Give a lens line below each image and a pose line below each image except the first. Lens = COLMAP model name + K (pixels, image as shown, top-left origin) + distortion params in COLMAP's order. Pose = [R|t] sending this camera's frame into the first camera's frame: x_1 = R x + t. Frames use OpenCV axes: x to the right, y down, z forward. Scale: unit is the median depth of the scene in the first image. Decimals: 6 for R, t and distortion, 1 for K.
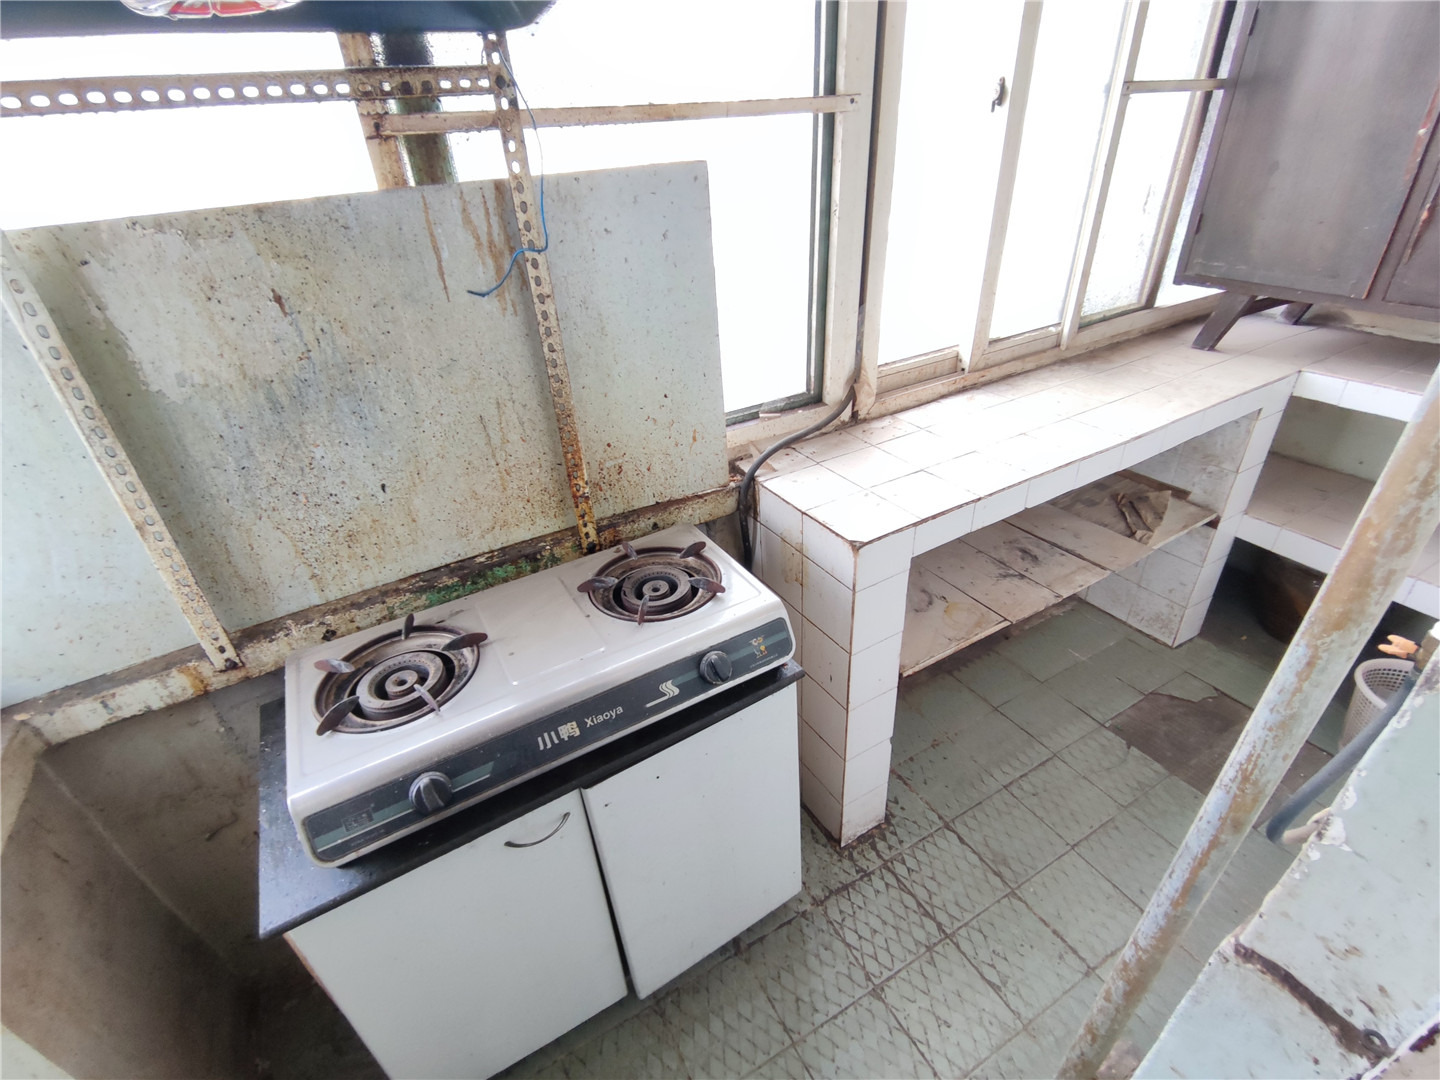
lens RADIAL K [[675.4, 0, 720.2], [0, 675.4, 547.2], [0, 0, 1]] dist [-0.000686, 0.000252]
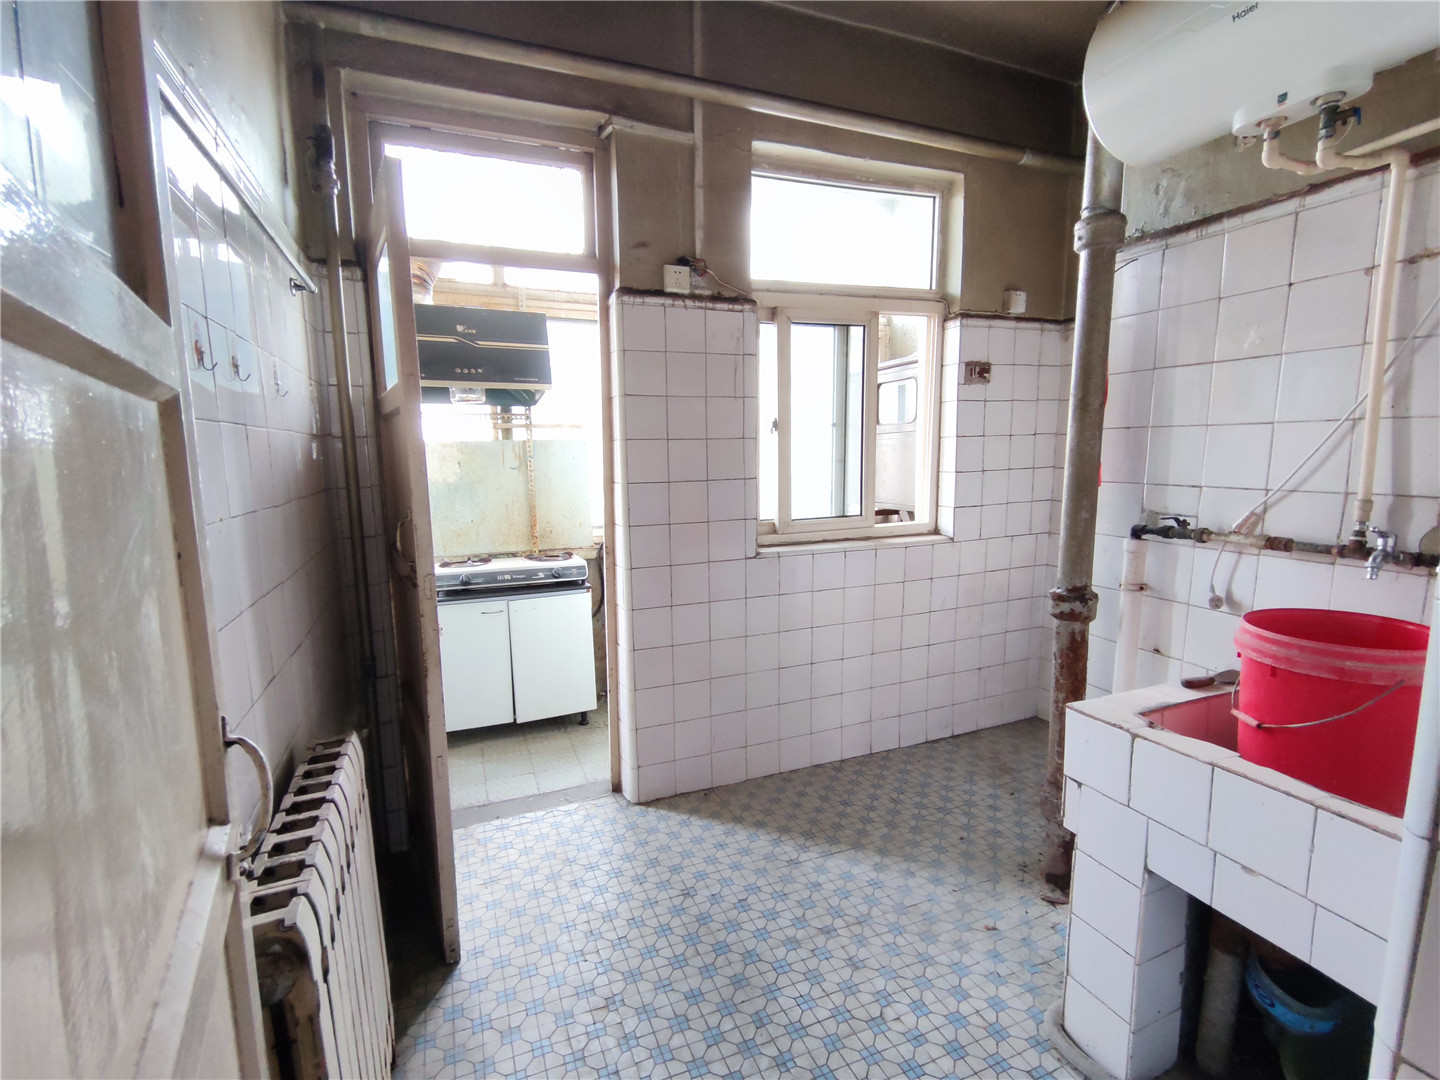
lens RADIAL K [[675.4, 0, 721.1], [0, 675.4, 538.4], [0, 0, 1]] dist [-0.000686, 0.000252]
pose [[0.991189, 0.053111, -0.121342, 1.178747], [-0.097710, 0.911686, -0.399102, 1.270469], [0.089429, 0.407441, 0.908842, -1.964865]]
